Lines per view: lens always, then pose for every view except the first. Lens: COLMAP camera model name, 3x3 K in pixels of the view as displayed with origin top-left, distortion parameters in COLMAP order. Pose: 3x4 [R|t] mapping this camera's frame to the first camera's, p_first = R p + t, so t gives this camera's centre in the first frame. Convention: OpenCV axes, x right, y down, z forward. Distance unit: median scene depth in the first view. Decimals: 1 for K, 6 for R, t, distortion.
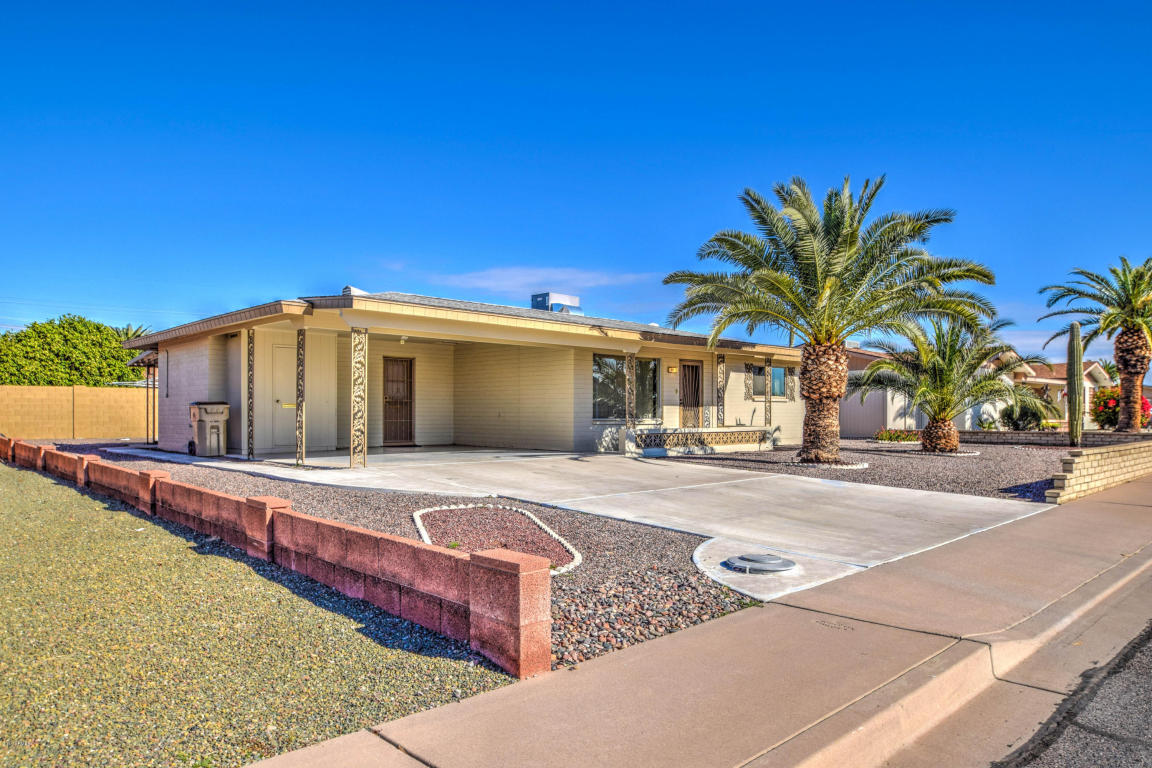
lens RADIAL K [[800.7, 0, 574.0], [0, 800.7, 411.6], [0, 0, 1]] dist [-0.027860, 0.000184]
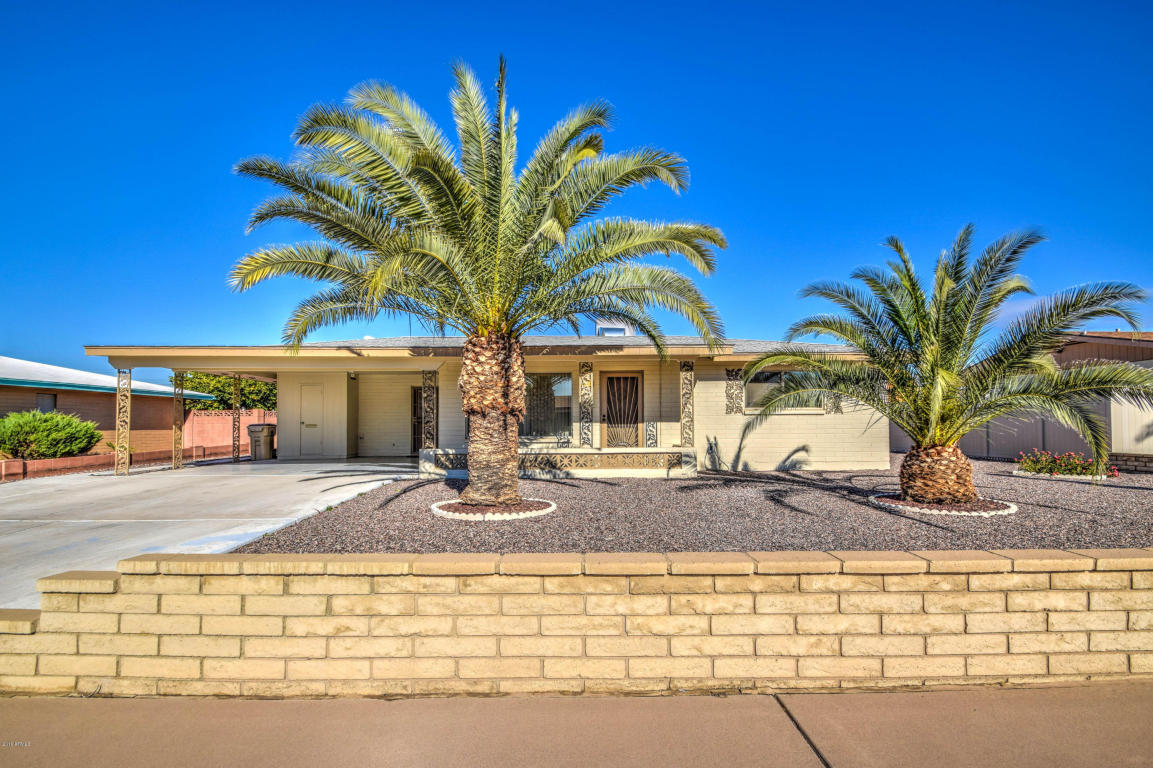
lens RADIAL K [[523.7, 0, 577.0], [0, 523.7, 411.2], [0, 0, 1]] dist [0.012870, -0.017106]
pose [[0.713916, -0.023001, -0.699853, 0.534355], [0.007484, 0.999654, -0.025220, -0.005084], [0.700191, 0.012768, 0.713841, 0.556659]]
